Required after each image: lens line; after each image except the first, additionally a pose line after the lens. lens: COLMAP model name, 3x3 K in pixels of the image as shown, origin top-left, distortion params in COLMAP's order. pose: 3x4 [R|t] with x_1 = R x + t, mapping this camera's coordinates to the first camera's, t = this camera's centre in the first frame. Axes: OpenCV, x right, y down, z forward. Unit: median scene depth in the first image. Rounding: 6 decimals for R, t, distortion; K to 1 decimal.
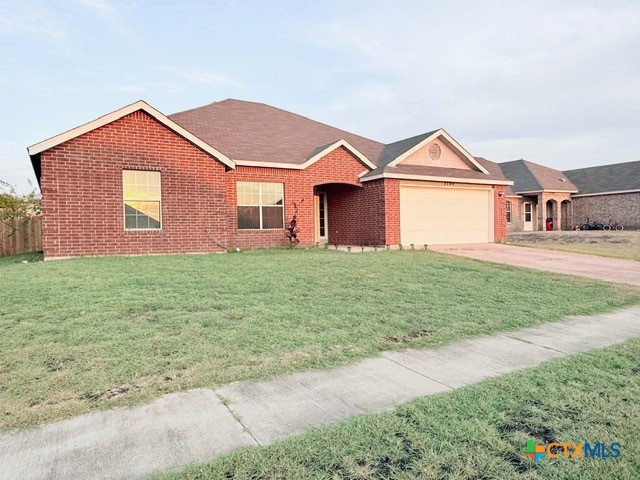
lens RADIAL K [[468.8, 0, 319.7], [0, 468.8, 239.4], [0, 0, 1]] dist [-0.005103, 0.009850]
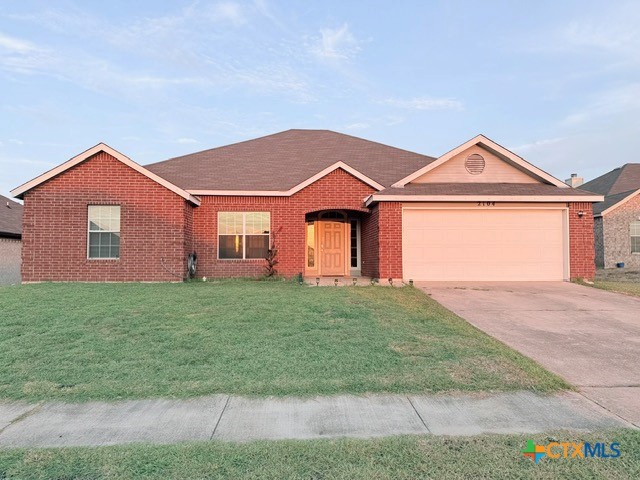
lens RADIAL K [[468.8, 0, 320.7], [0, 468.8, 244.4], [0, 0, 1]] dist [-0.005103, 0.009850]
pose [[0.884470, -0.000393, -0.466598, 0.446203], [-0.019764, 0.999071, -0.038304, -0.016783], [0.466179, 0.043101, 0.883640, 0.198337]]
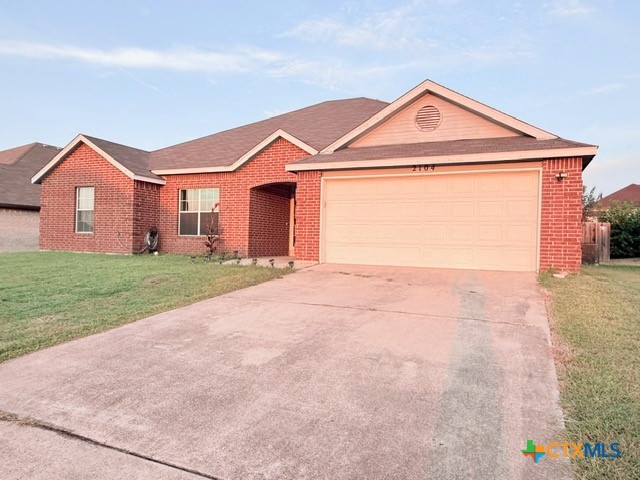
lens RADIAL K [[468.8, 0, 323.4], [0, 468.8, 237.0], [0, 0, 1]] dist [-0.005103, 0.009850]
pose [[0.558388, 0.019091, -0.829360, 0.797050], [-0.043818, 0.999018, -0.006505, -0.022384], [0.828422, 0.039973, 0.558676, 0.625027]]
